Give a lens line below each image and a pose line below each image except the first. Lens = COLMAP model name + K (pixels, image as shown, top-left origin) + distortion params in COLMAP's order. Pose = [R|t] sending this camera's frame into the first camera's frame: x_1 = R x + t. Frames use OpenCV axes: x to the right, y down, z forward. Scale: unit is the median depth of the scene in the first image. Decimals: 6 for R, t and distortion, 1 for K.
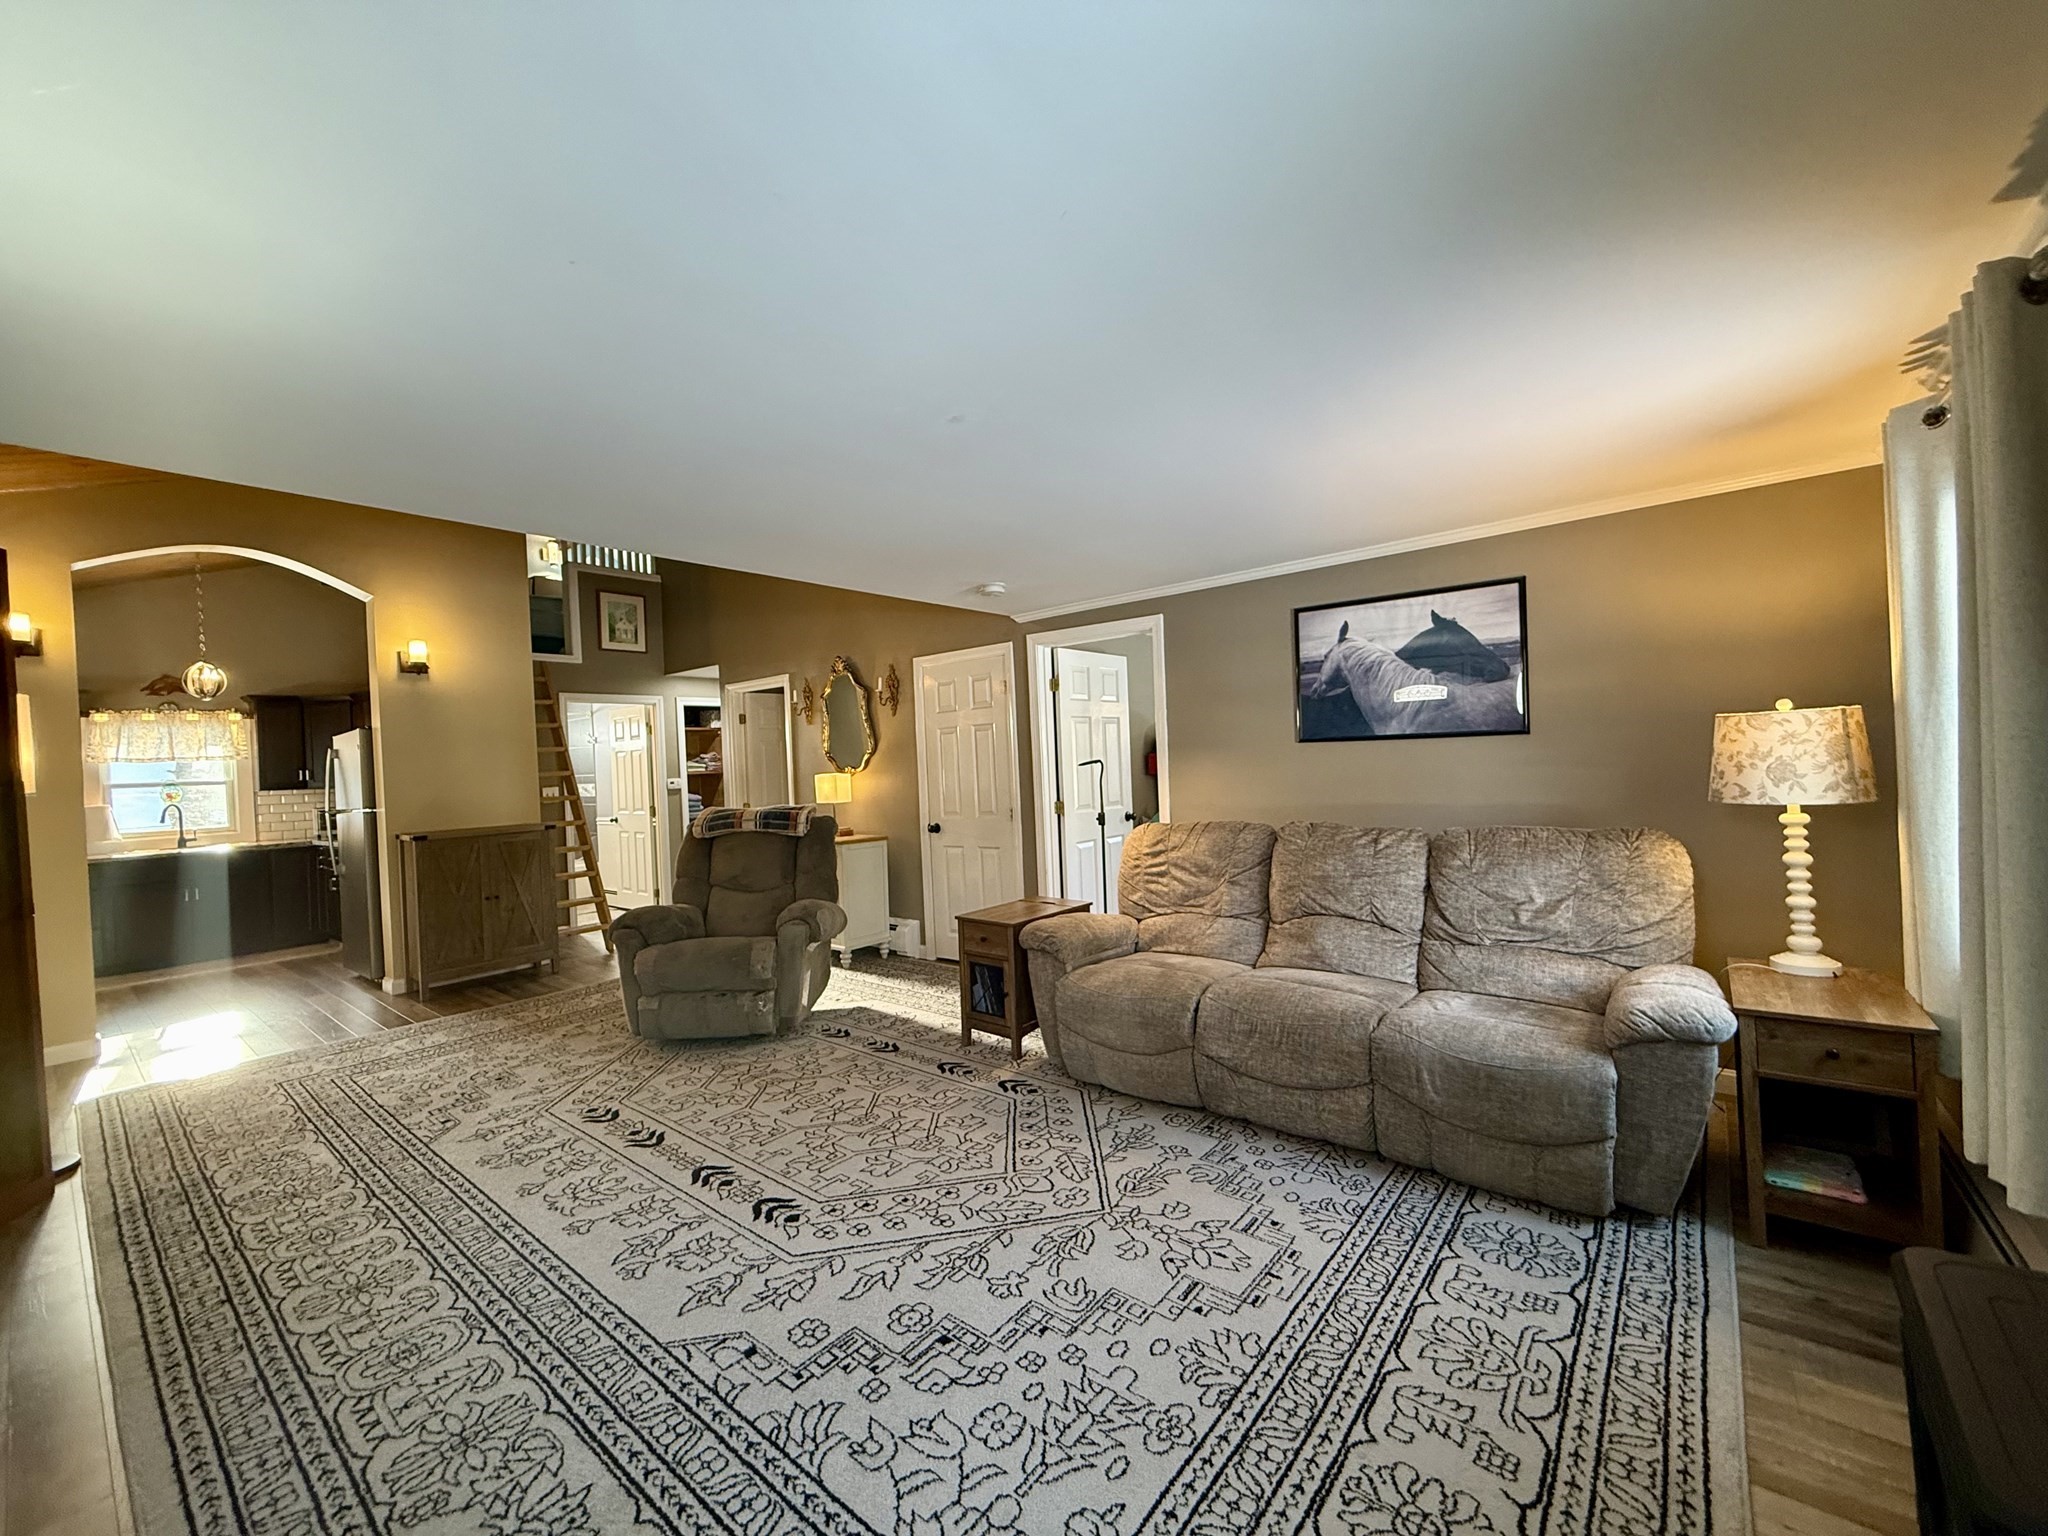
lens RADIAL K [[815.5, 0, 1012.5], [0, 815.5, 777.1], [0, 0, 1]] dist [0.002178, -0.001169]
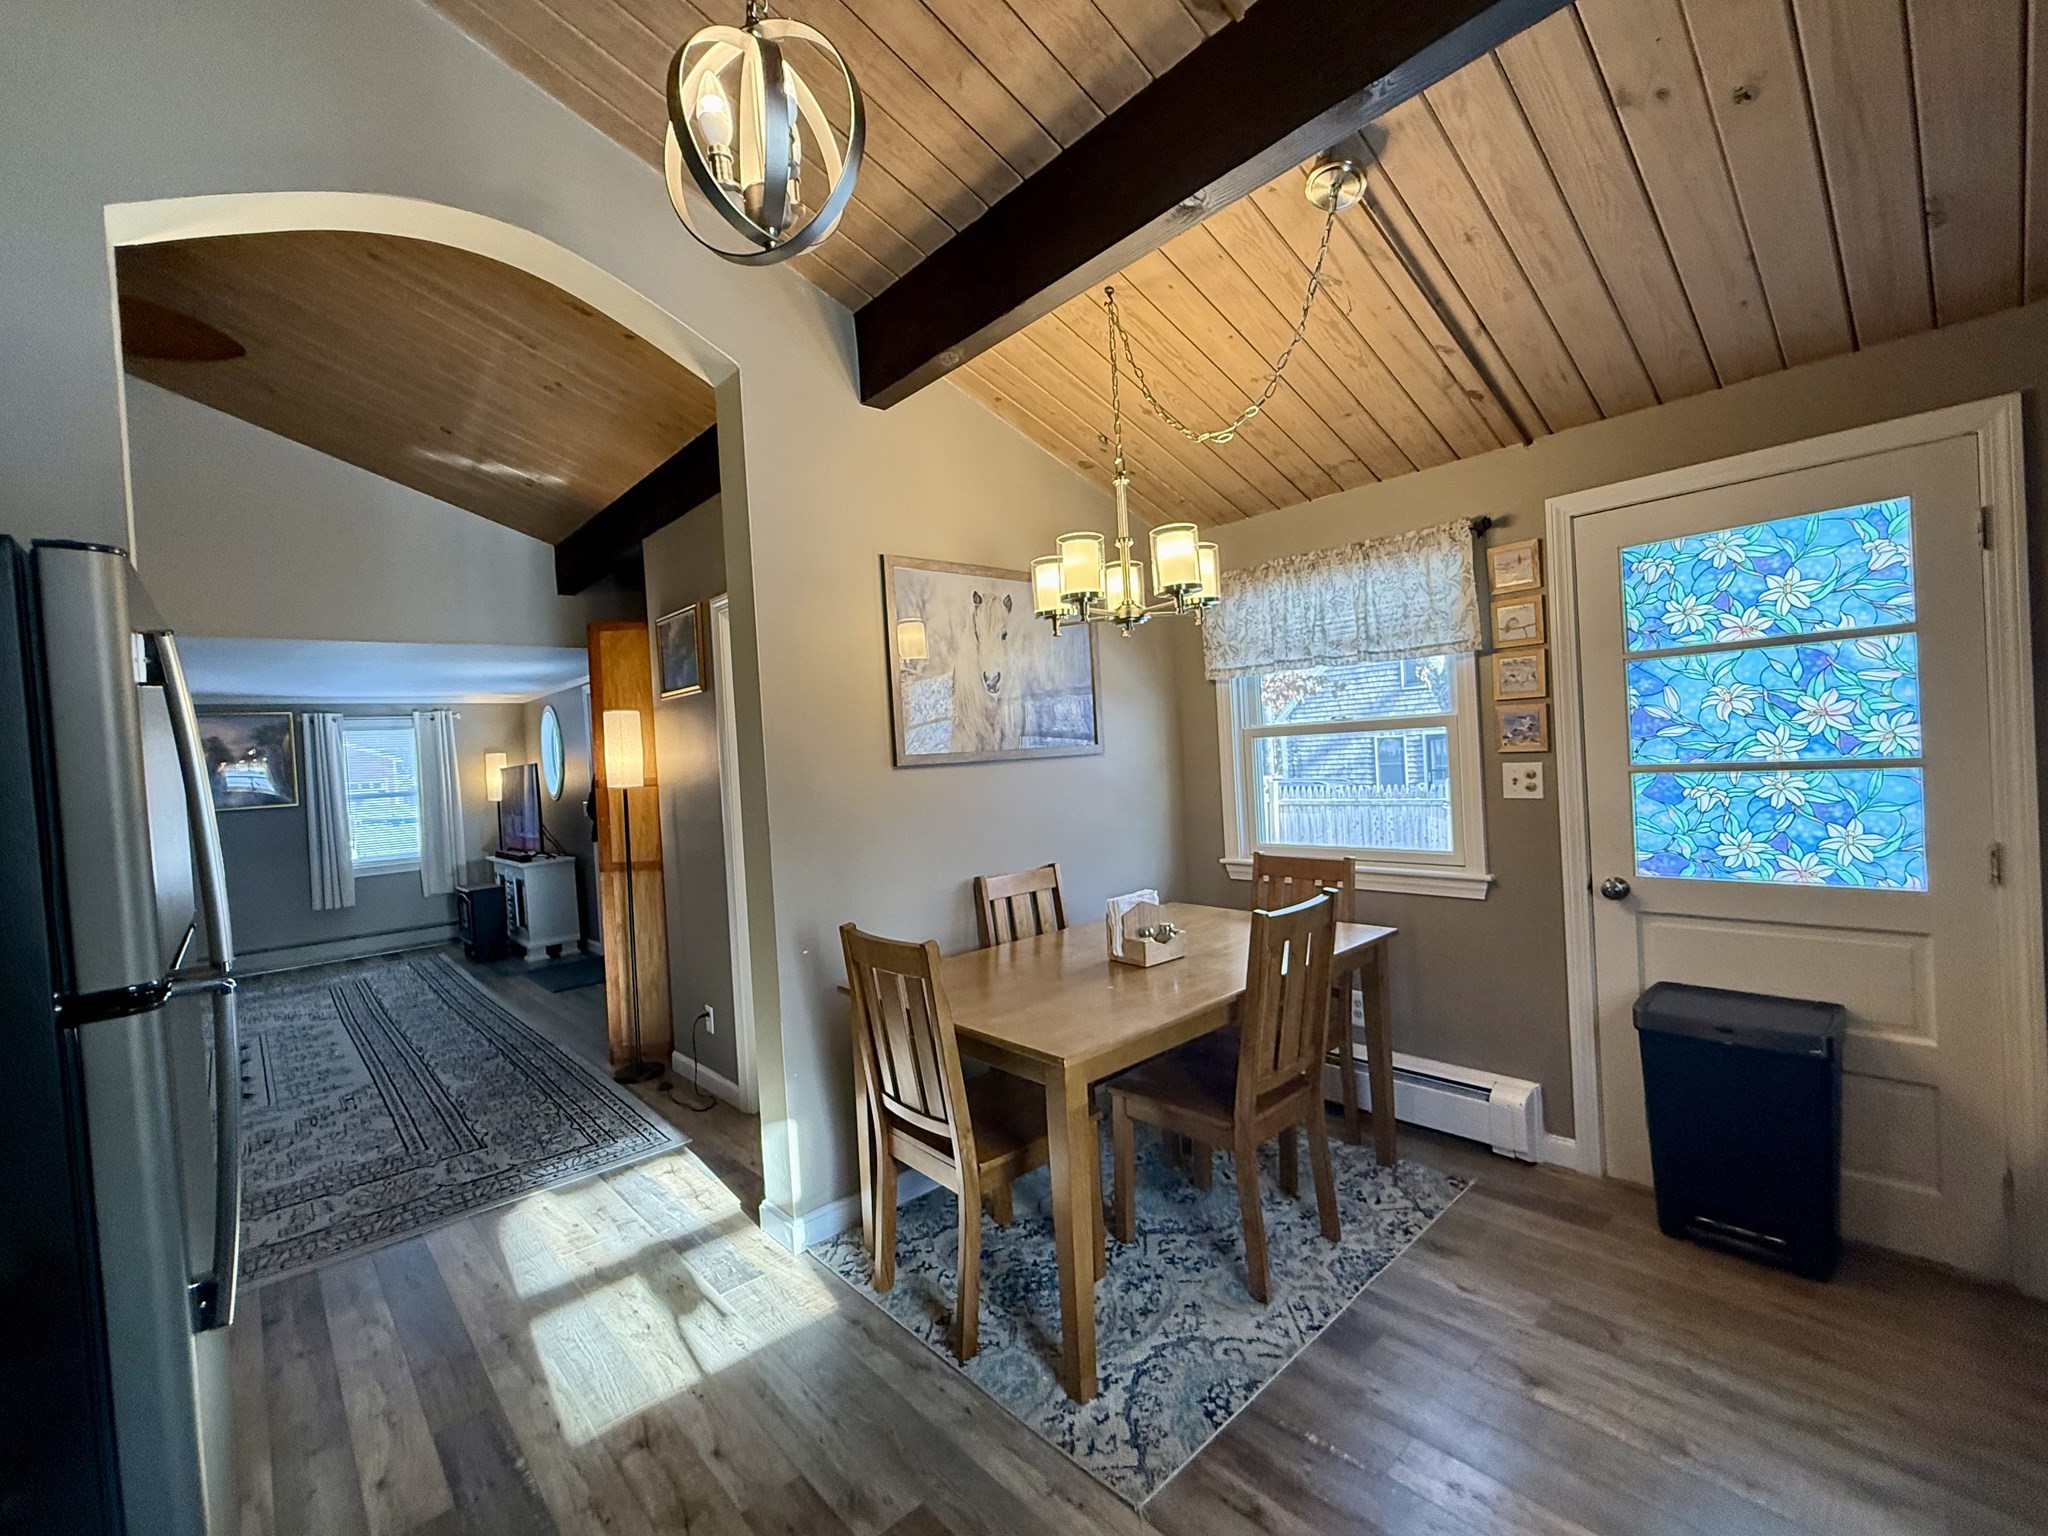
lens RADIAL K [[879.4, 0, 1025.5], [0, 879.4, 765.7], [0, 0, 1]] dist [-0.002691, 0.000754]
pose [[-0.984241, 0.100731, 0.145338, -2.586946], [0.105534, 0.994084, 0.025702, 0.021066], [-0.141889, 0.040635, -0.989048, 2.873567]]
